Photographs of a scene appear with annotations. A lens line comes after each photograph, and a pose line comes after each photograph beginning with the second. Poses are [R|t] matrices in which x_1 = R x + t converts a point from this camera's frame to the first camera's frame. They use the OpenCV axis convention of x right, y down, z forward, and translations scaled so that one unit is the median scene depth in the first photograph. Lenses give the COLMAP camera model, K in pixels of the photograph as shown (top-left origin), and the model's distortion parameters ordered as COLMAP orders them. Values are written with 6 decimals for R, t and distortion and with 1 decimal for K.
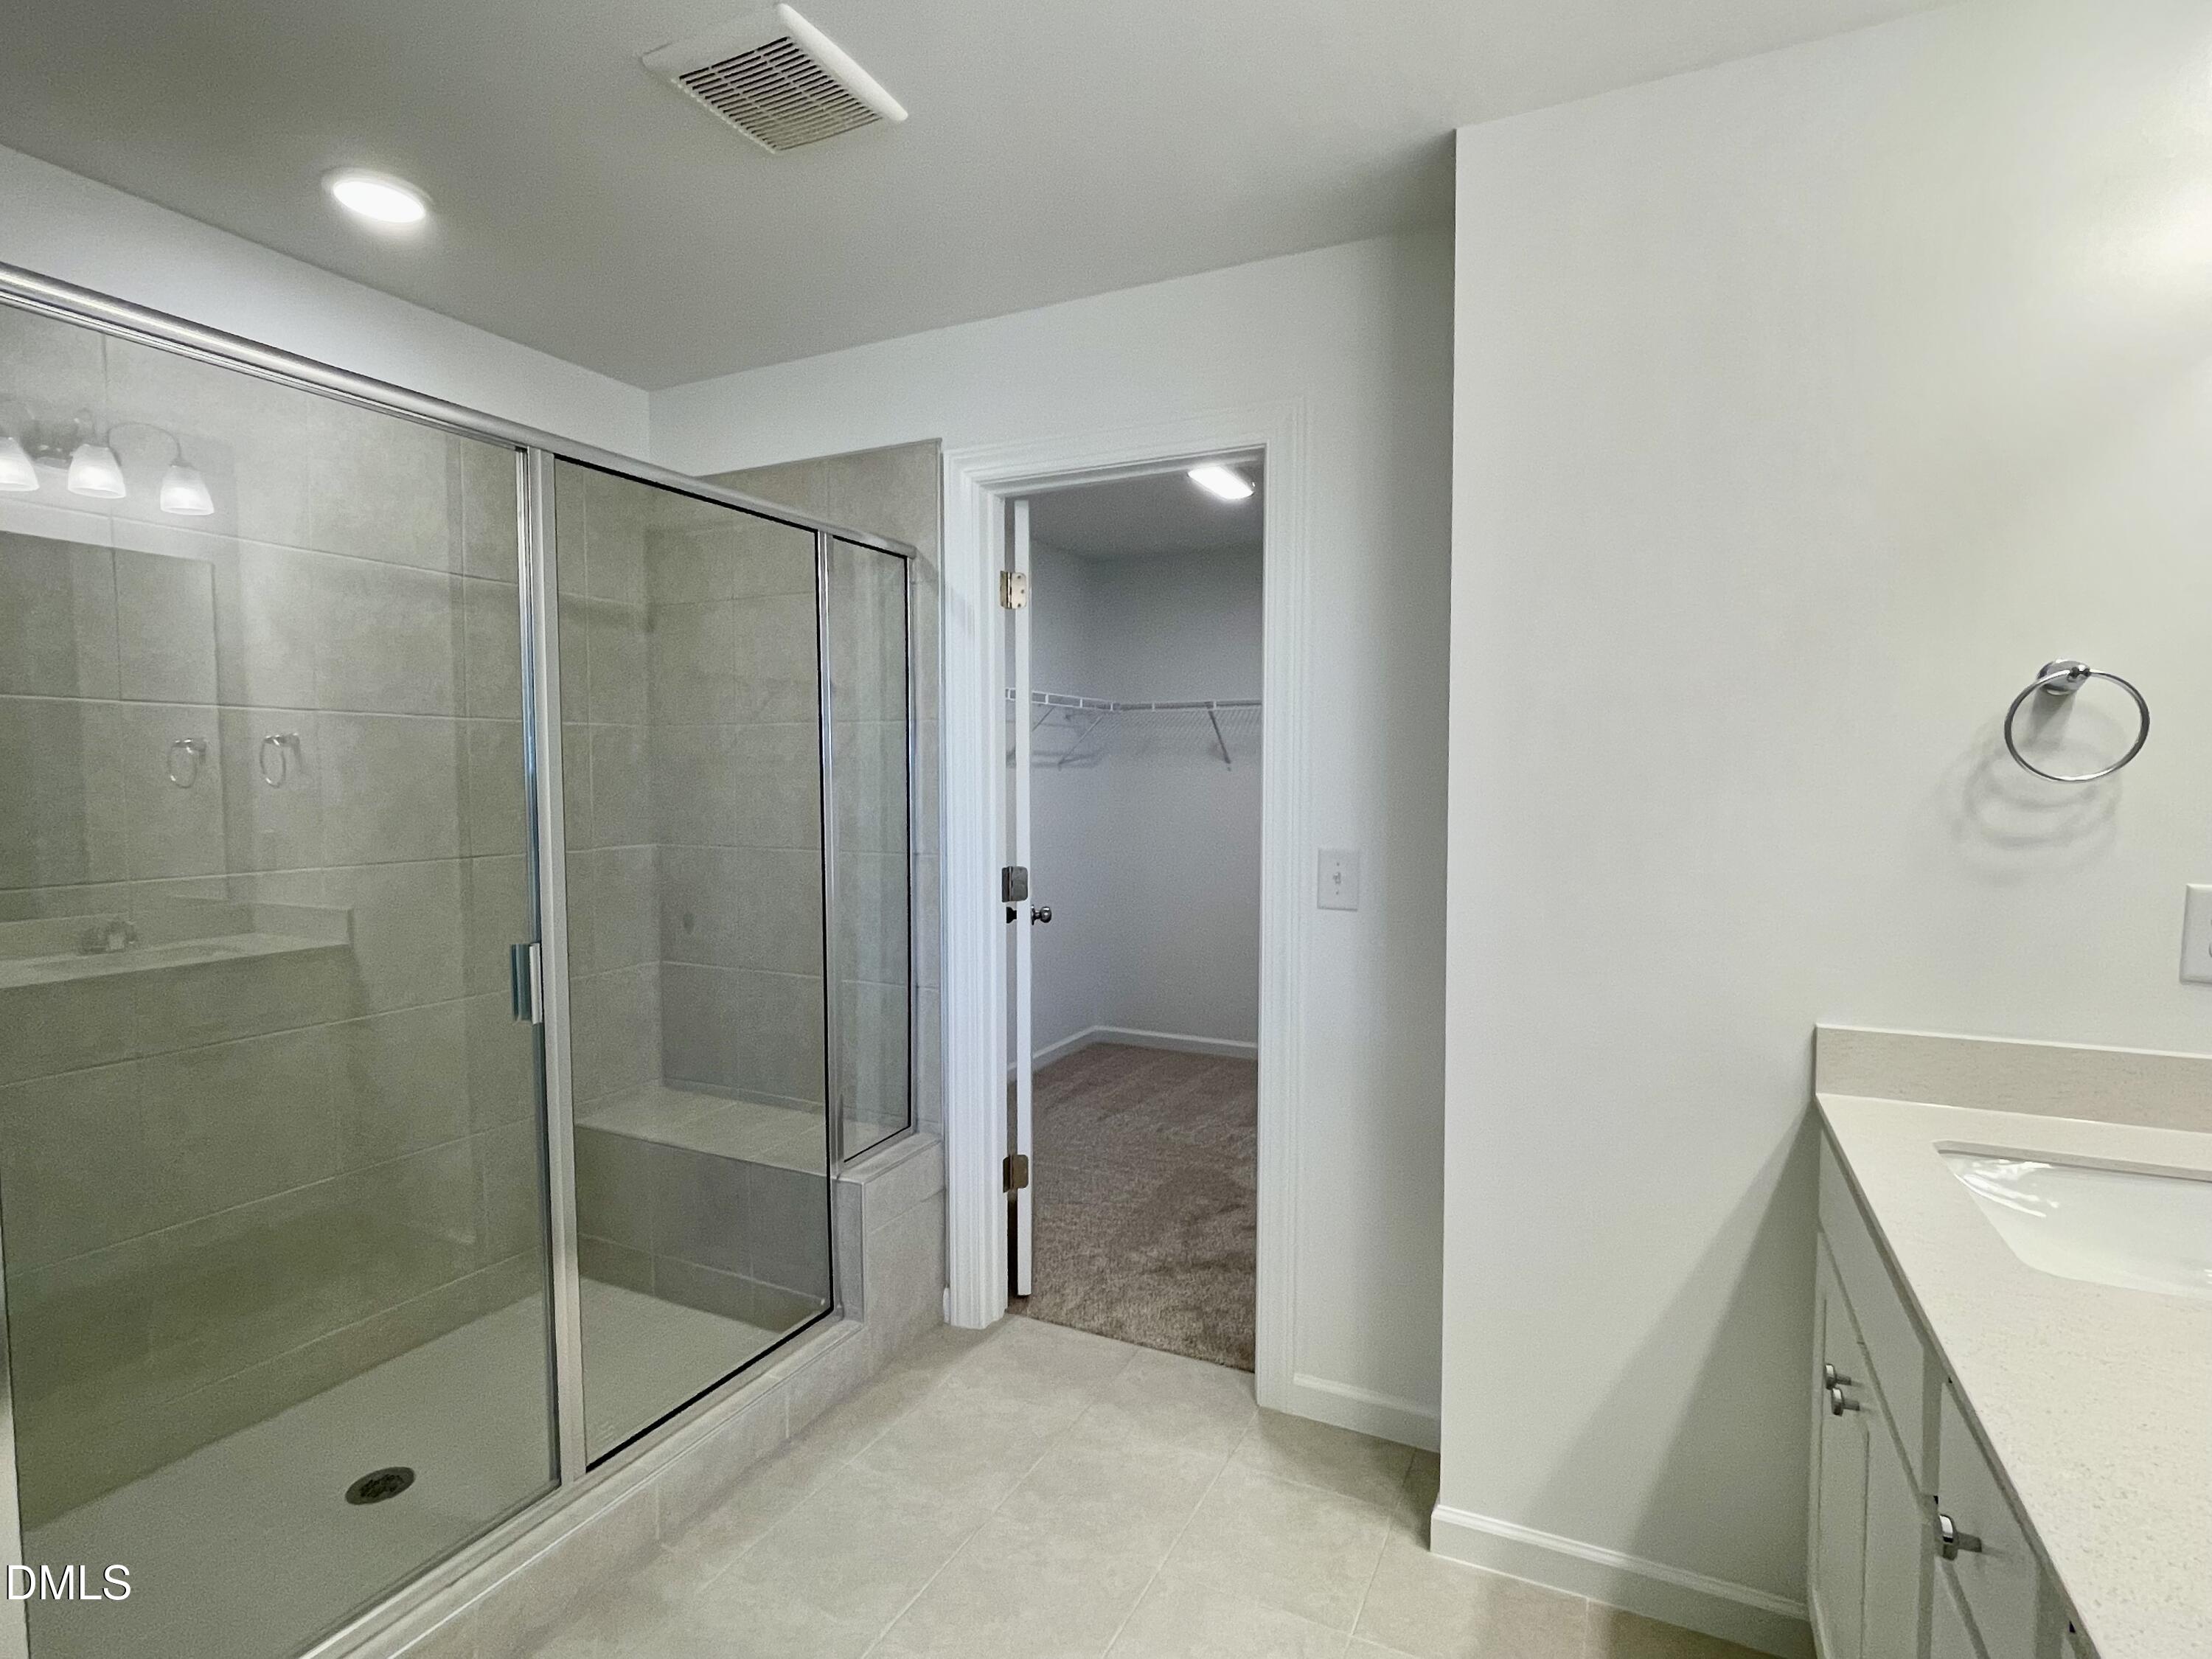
lens RADIAL K [[1107.4, 0, 1104.6], [0, 1107.4, 835.9], [0, 0, 1]] dist [0.000719, -0.002320]
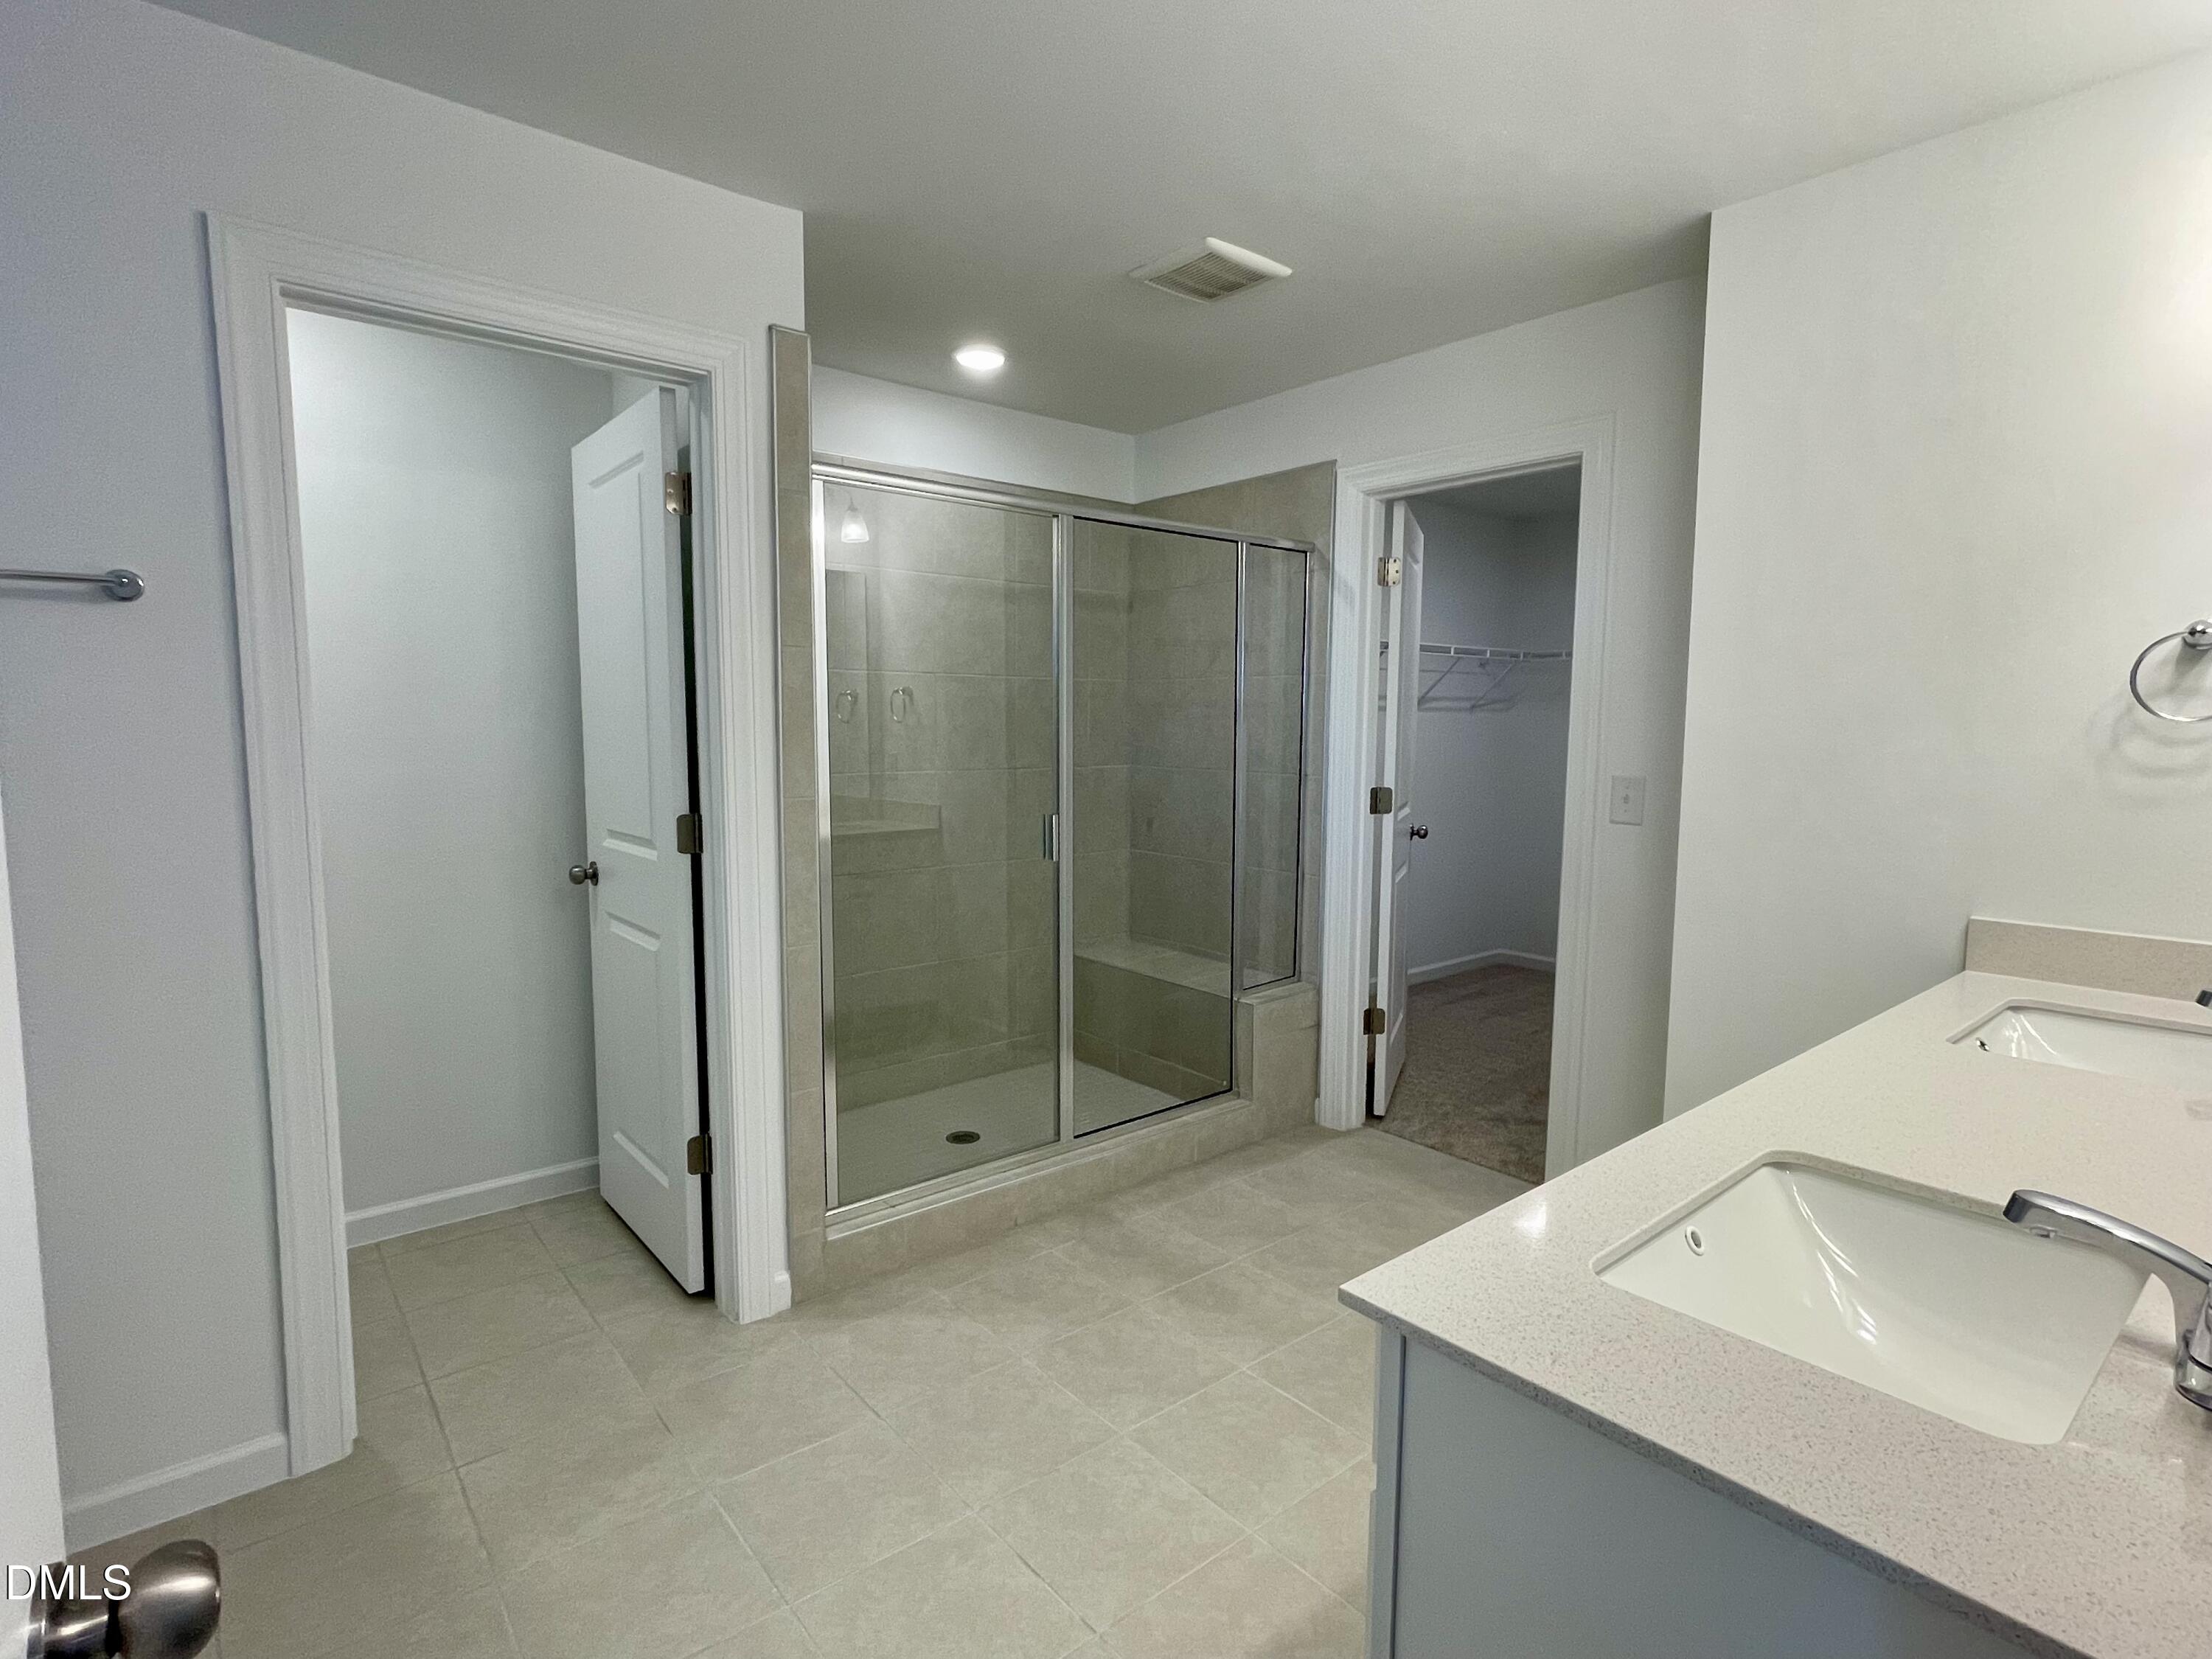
lens RADIAL K [[1107.4, 0, 1104.6], [0, 1107.4, 835.9], [0, 0, 1]] dist [0.000719, -0.002320]
pose [[0.913105, 0.048064, -0.404882, 0.155897], [-0.028124, 0.998087, 0.055057, 0.023685], [0.406754, -0.038886, 0.912710, -0.333851]]
